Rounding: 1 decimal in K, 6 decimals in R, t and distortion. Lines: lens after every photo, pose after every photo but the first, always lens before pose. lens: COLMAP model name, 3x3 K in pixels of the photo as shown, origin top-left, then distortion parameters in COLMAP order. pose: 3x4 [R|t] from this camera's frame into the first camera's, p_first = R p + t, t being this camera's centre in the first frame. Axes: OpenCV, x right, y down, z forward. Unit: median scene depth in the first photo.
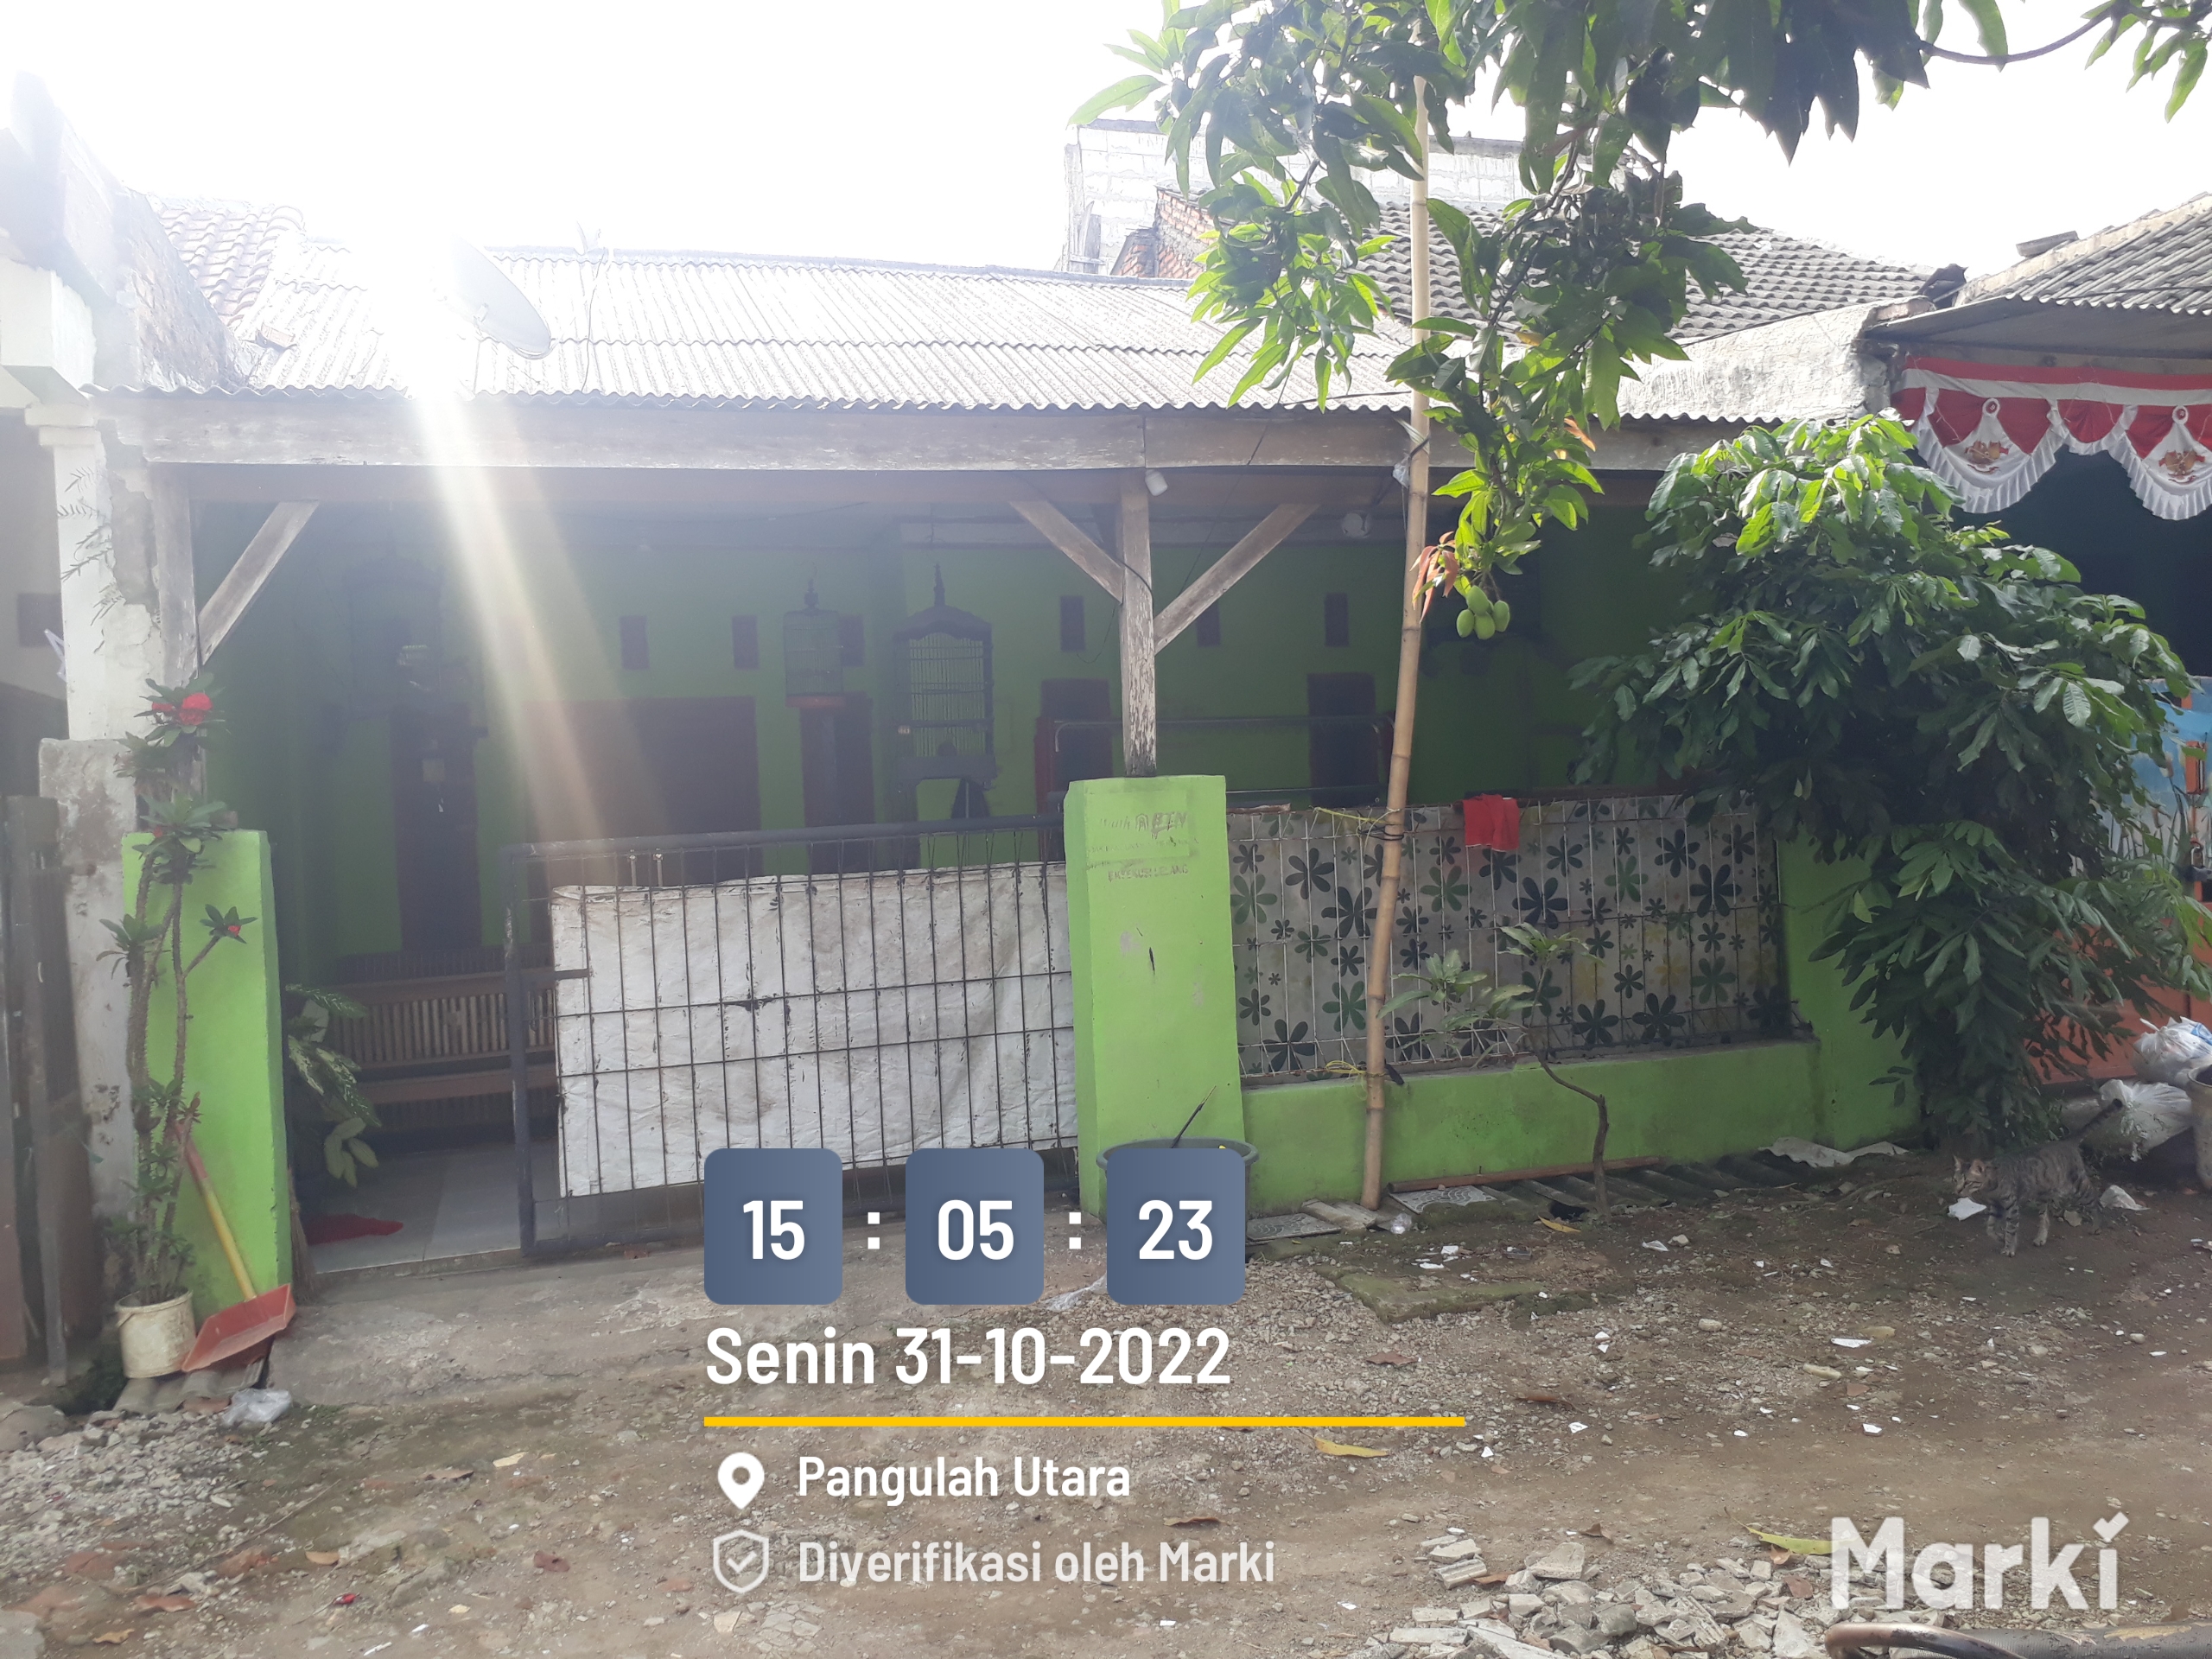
lens RADIAL K [[1848.7, 0, 1106.0], [0, 1848.7, 829.5], [0, 0, 1]] dist [0.174029, -0.422090]
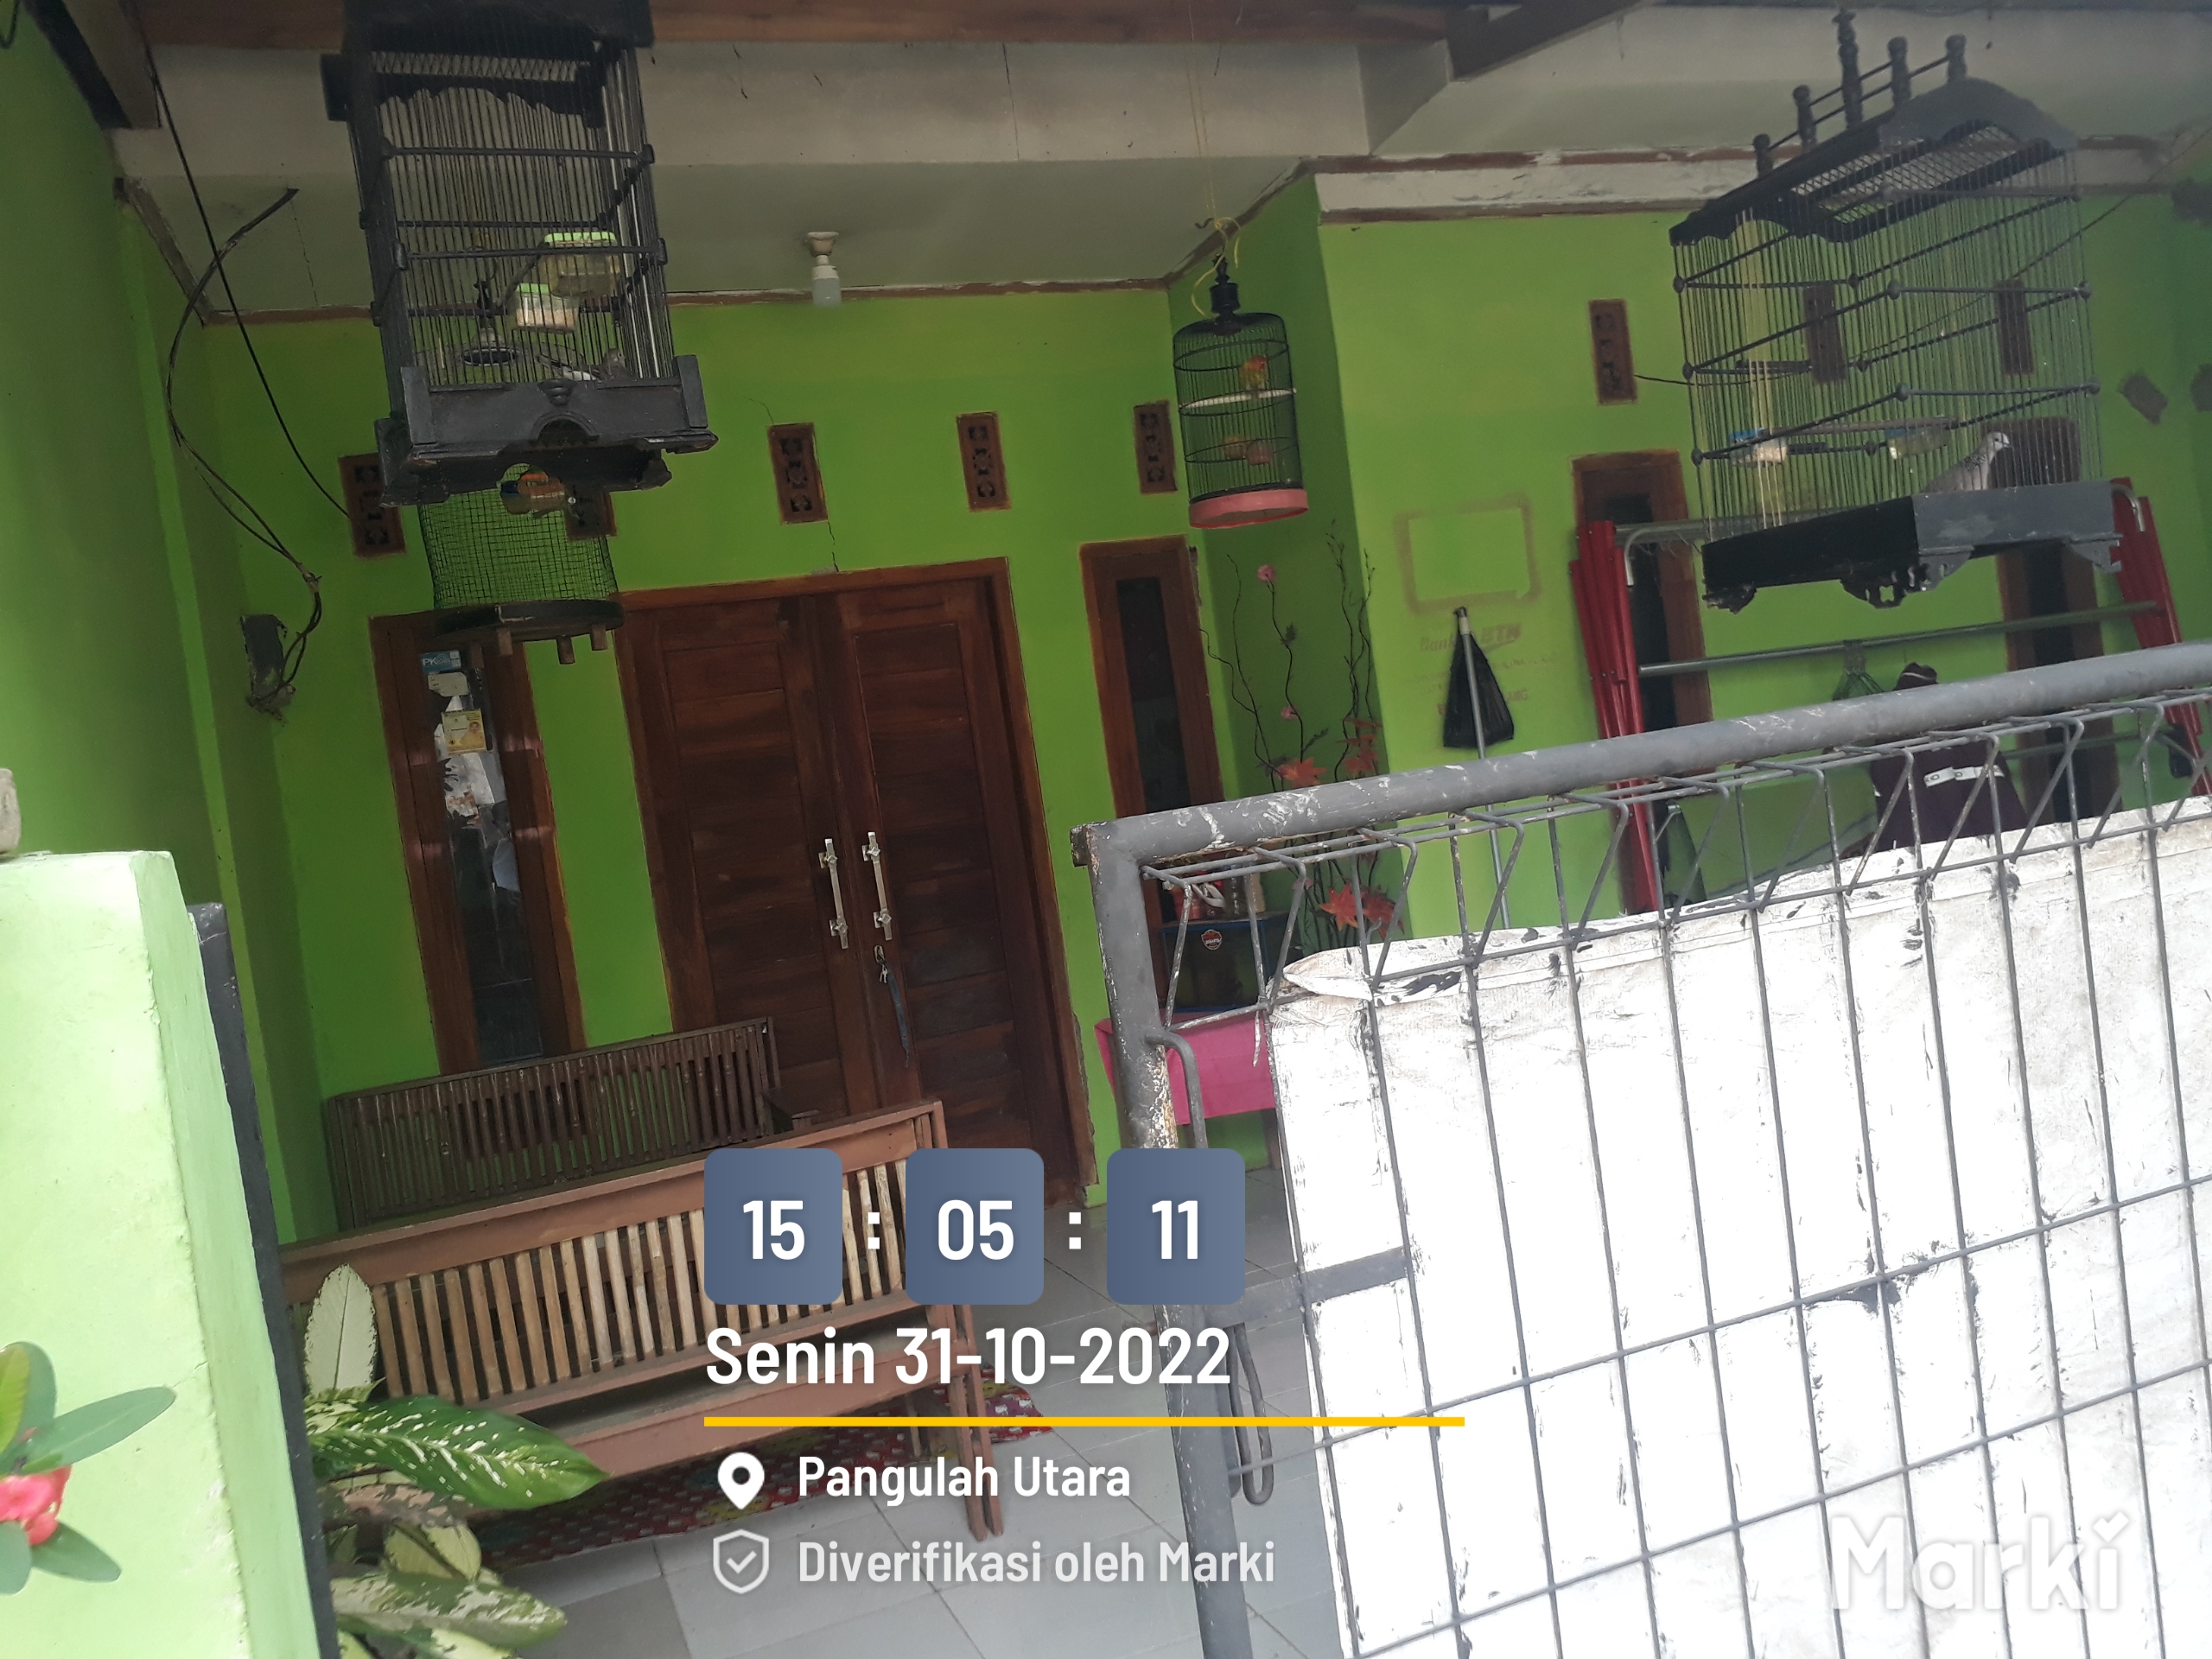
lens RADIAL K [[1791.3, 0, 1083.1], [0, 1791.3, 831.5], [0, 0, 1]] dist [0.069659, -0.132047]
pose [[0.993059, -0.094442, 0.070099, -0.328615], [0.093462, 0.995475, 0.017135, 0.005315], [-0.071401, -0.010464, 0.997393, 0.726560]]
